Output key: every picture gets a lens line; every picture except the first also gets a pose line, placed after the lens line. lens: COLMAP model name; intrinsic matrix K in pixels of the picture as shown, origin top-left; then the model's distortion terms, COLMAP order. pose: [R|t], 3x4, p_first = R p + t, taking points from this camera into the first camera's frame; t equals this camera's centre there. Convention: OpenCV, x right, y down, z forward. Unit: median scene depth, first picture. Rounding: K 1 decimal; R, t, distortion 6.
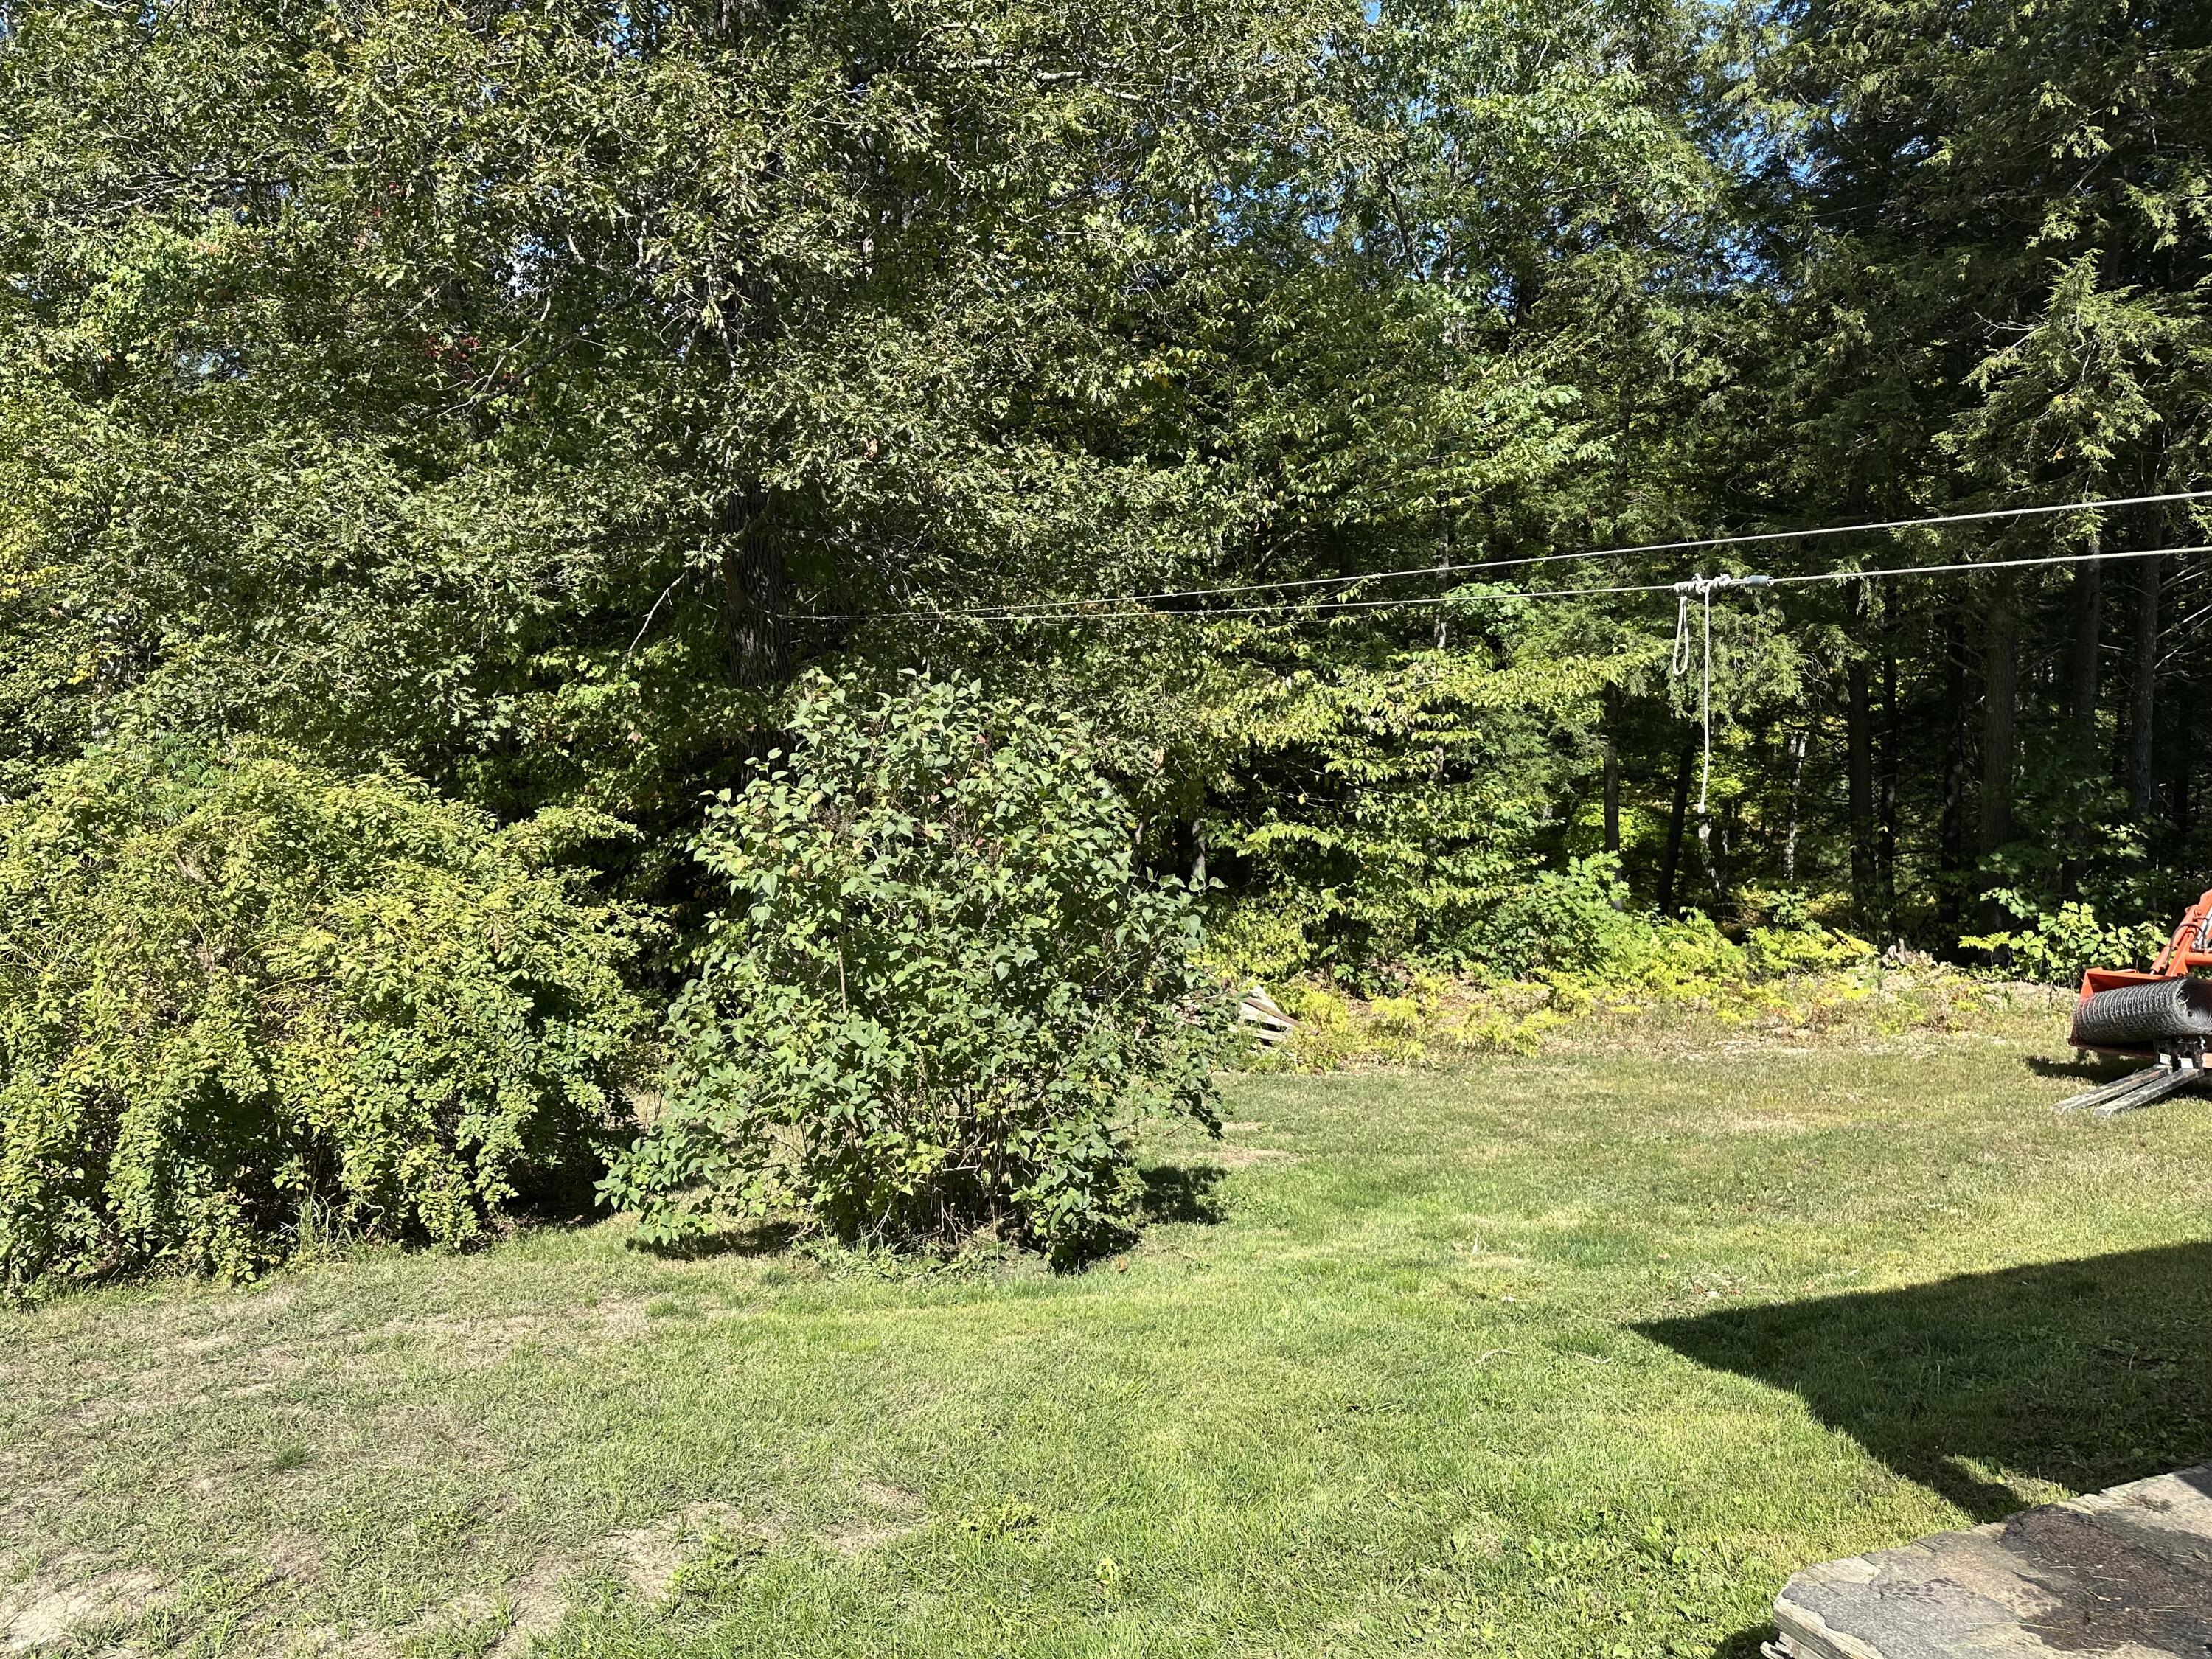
lens RADIAL K [[1640.5, 0, 1091.0], [0, 1640.5, 842.0], [0, 0, 1]] dist [-0.000412, -0.014243]
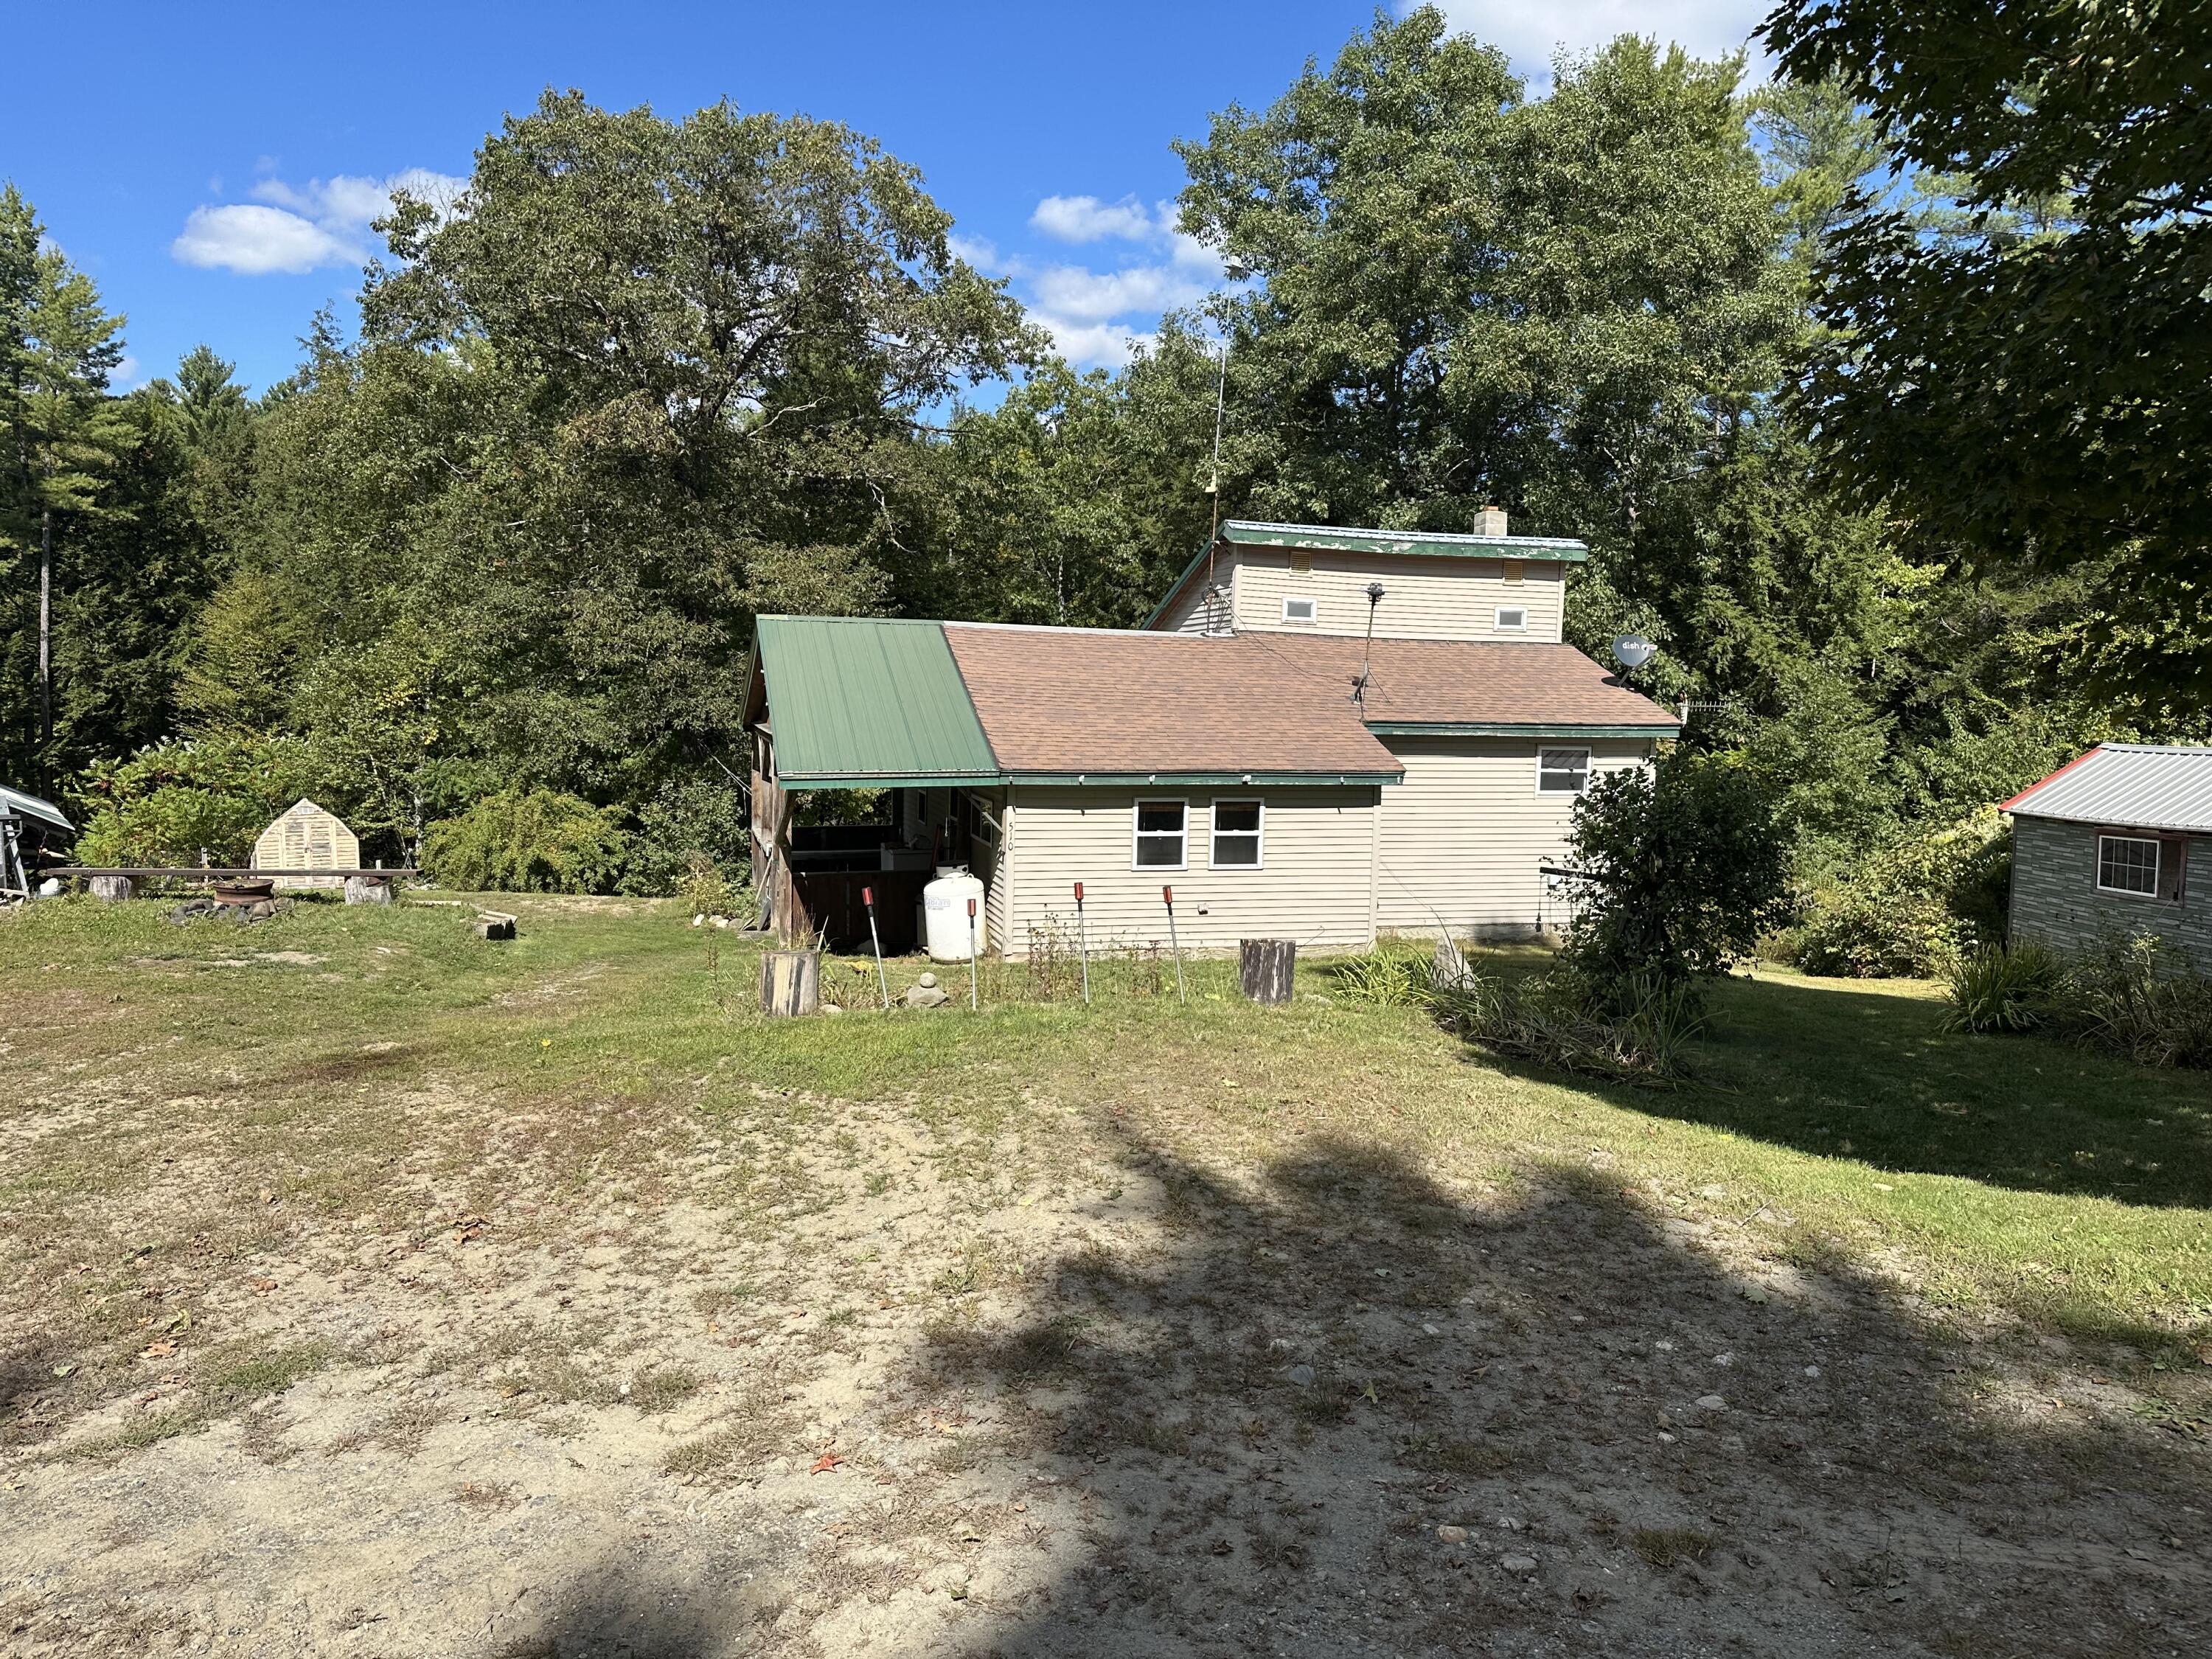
lens RADIAL K [[1640.5, 0, 1091.0], [0, 1640.5, 842.0], [0, 0, 1]] dist [-0.000412, -0.014243]
pose [[0.998153, 0.049912, -0.034644, 1.098210], [-0.049946, 0.998752, -0.000112, 0.013168], [0.034595, 0.001842, 0.999400, -3.294207]]
